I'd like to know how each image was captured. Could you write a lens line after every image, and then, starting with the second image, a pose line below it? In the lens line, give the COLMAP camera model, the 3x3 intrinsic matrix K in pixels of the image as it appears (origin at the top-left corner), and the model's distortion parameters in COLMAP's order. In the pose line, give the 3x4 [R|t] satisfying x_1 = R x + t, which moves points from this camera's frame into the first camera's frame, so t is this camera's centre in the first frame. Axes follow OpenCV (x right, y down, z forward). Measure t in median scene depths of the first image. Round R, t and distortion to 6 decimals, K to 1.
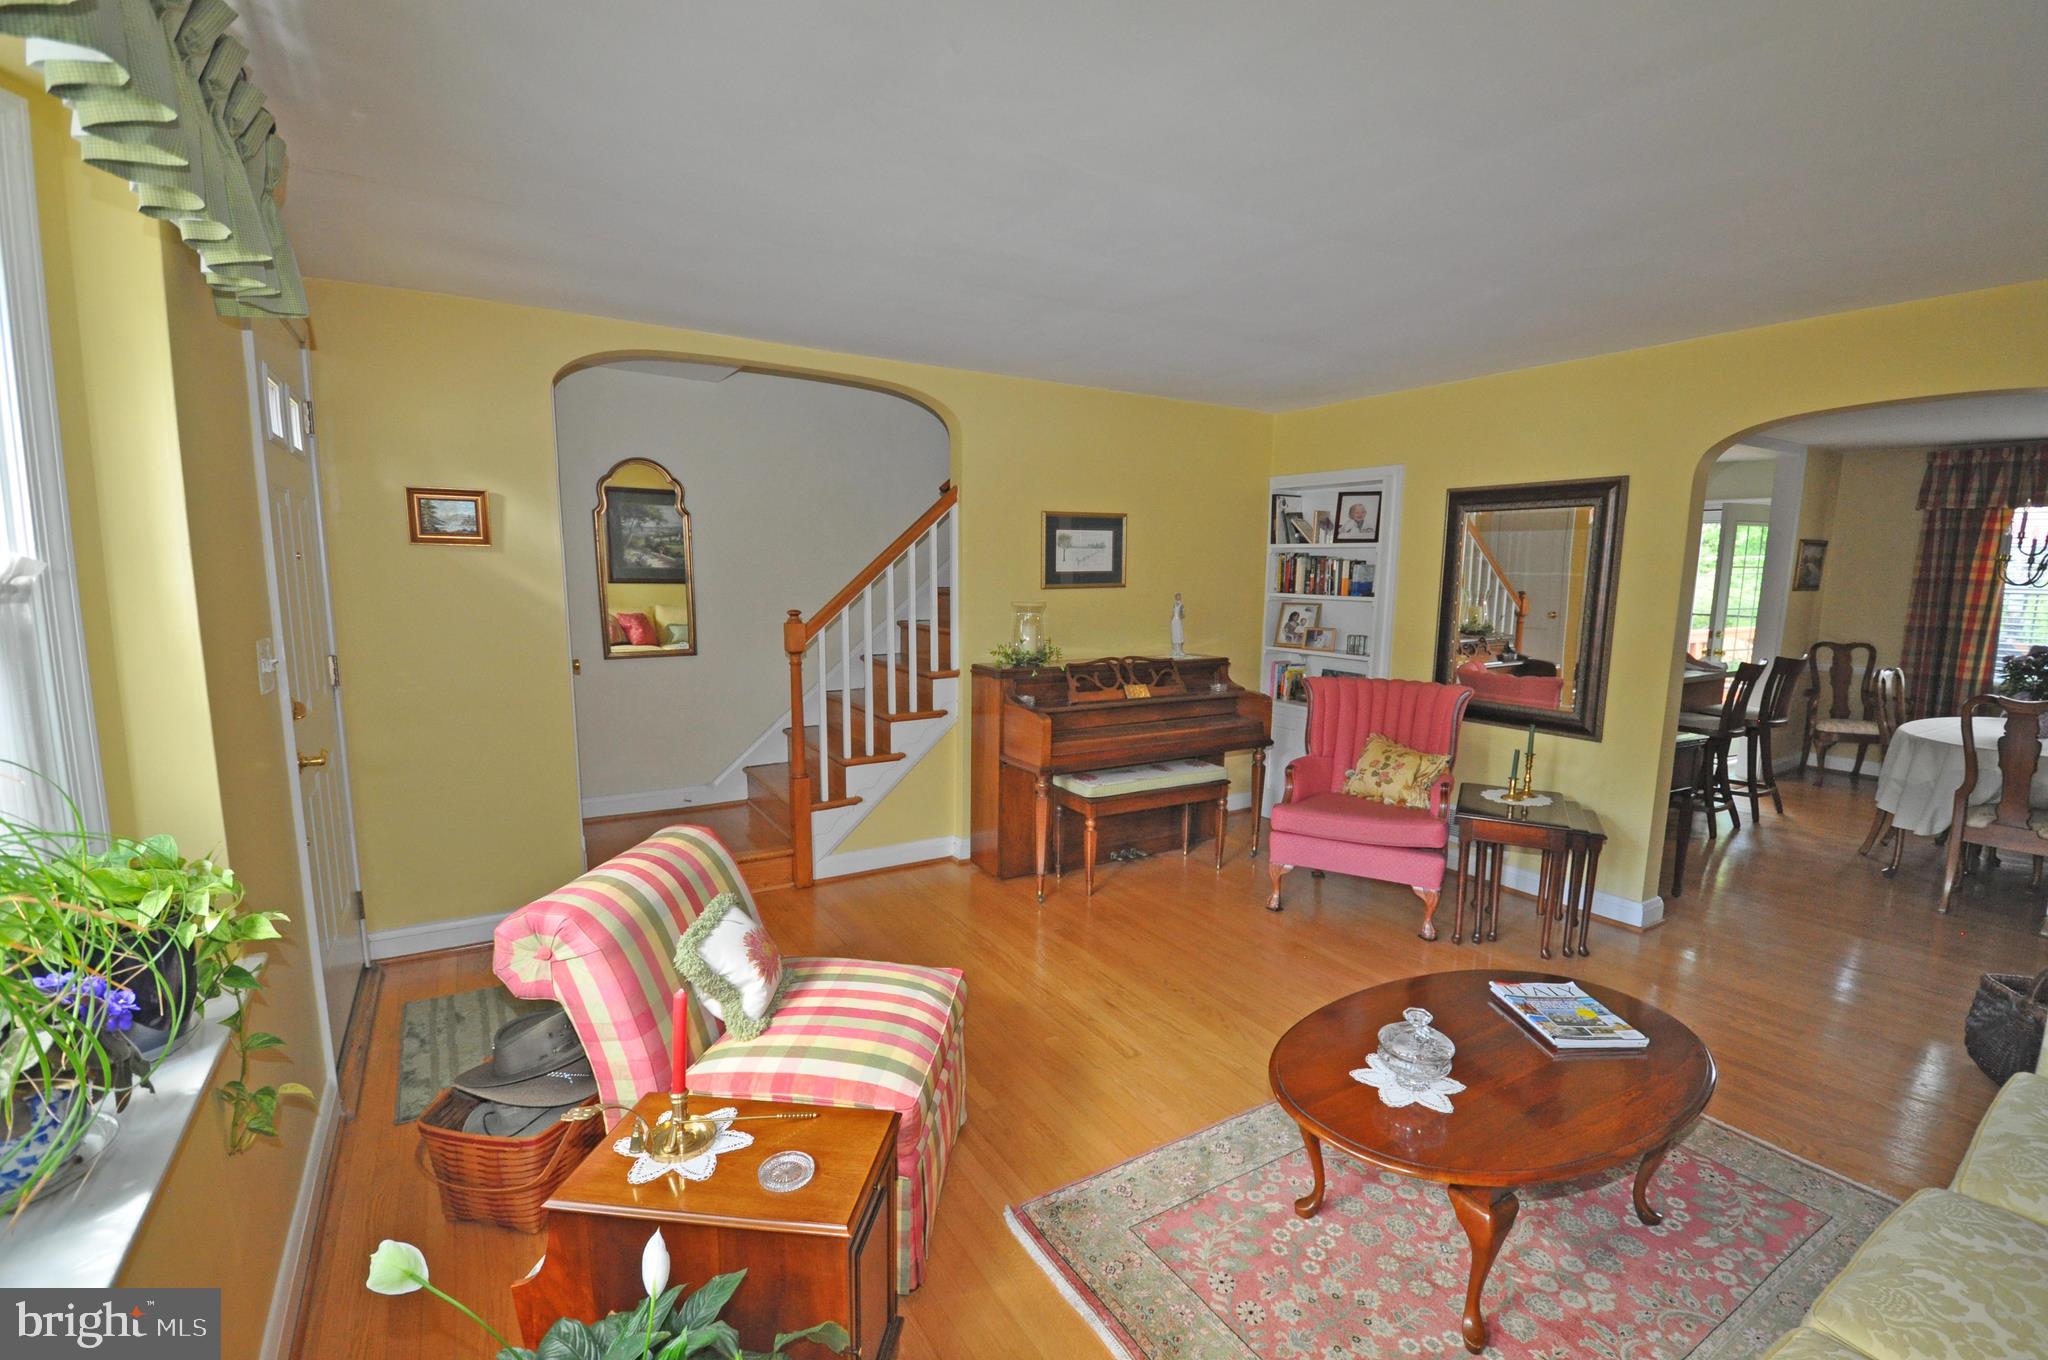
lens RADIAL K [[904.8, 0, 1037.1], [0, 904.8, 707.4], [0, 0, 1]] dist [-0.001463, -0.014230]
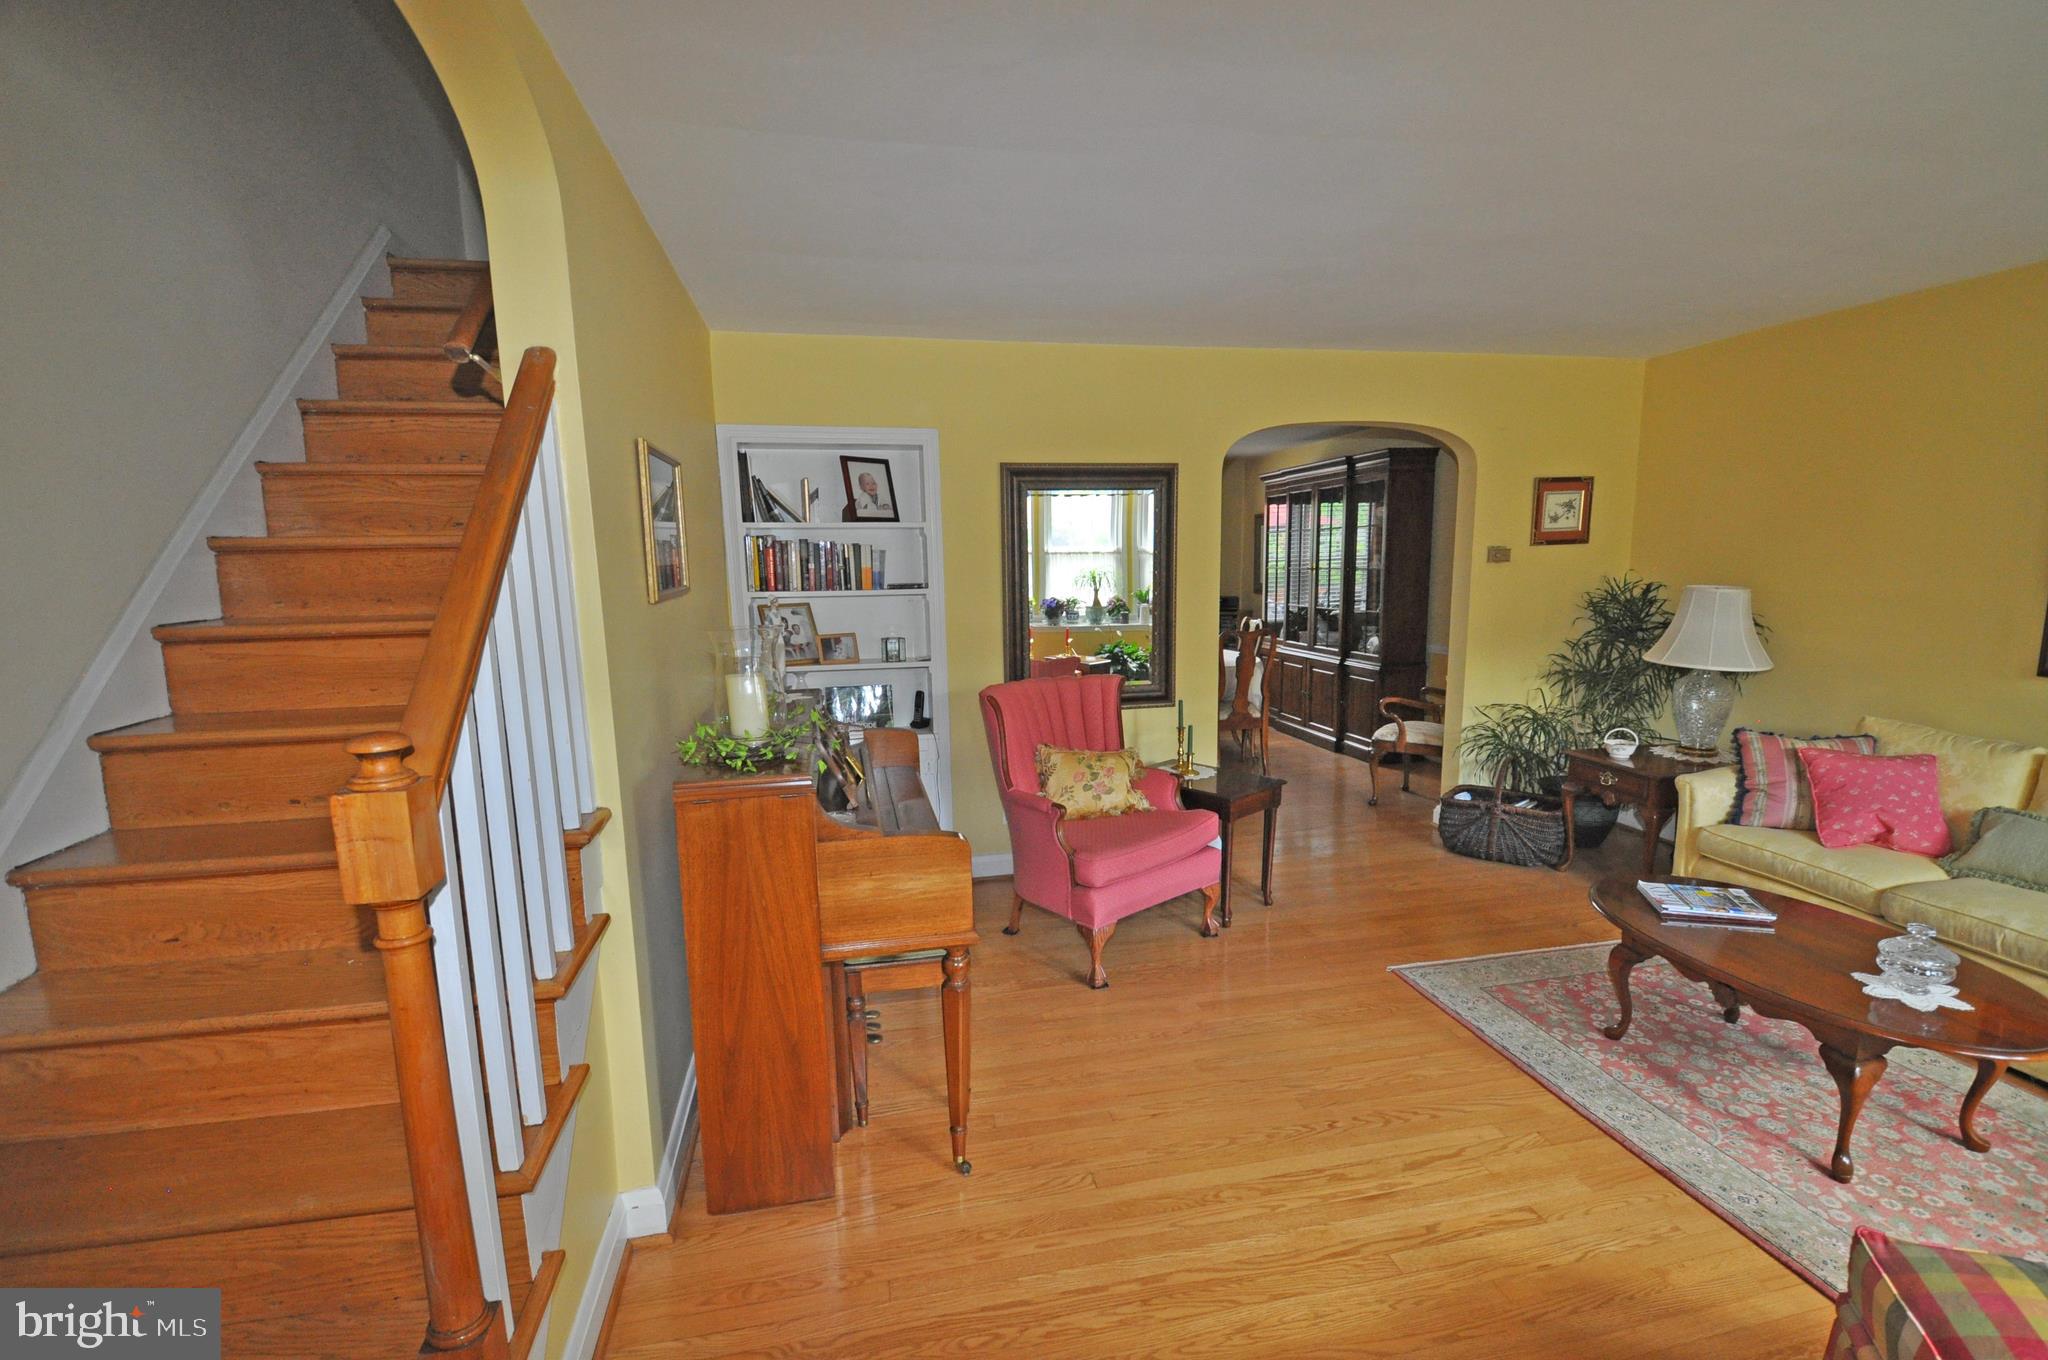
lens RADIAL K [[900.5, 0, 1032.1], [0, 900.5, 710.6], [0, 0, 1]] dist [0.023924, -0.027024]
pose [[0.338121, -0.172510, 0.925157, -0.291918], [0.163000, 0.978933, 0.122965, -0.077119], [-0.926879, 0.109223, 0.359117, 0.490846]]
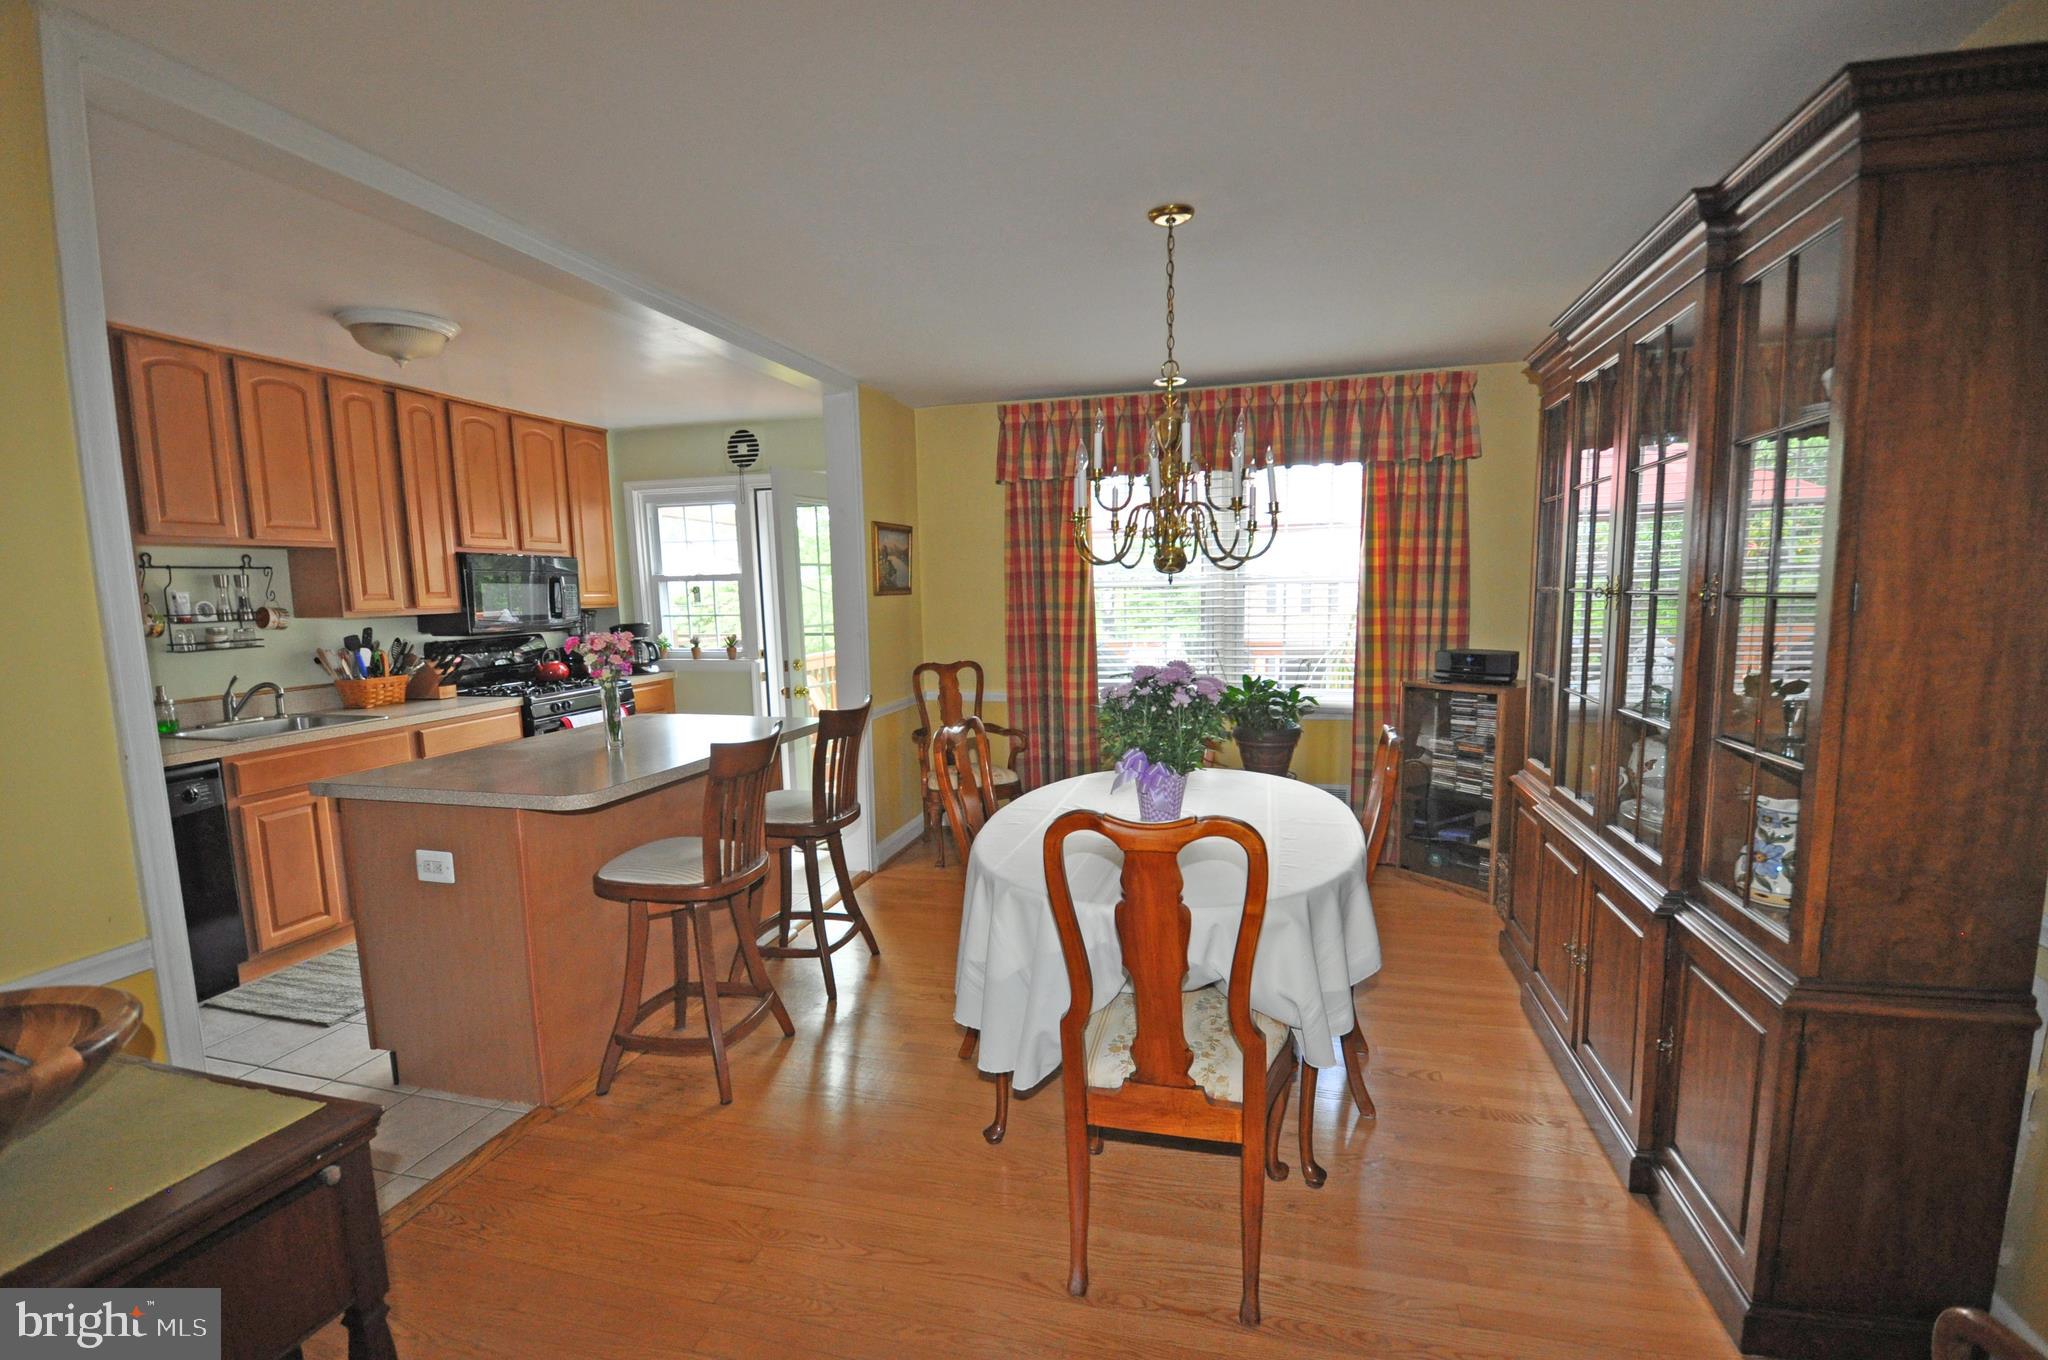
lens RADIAL K [[902.2, 0, 1031.7], [0, 902.2, 709.2], [0, 0, 1]] dist [0.022349, -0.029357]
pose [[0.733090, -0.116878, 0.670014, 0.487168], [0.133190, 0.990720, 0.027095, -0.049019], [-0.666963, 0.069376, 0.741854, 0.435622]]
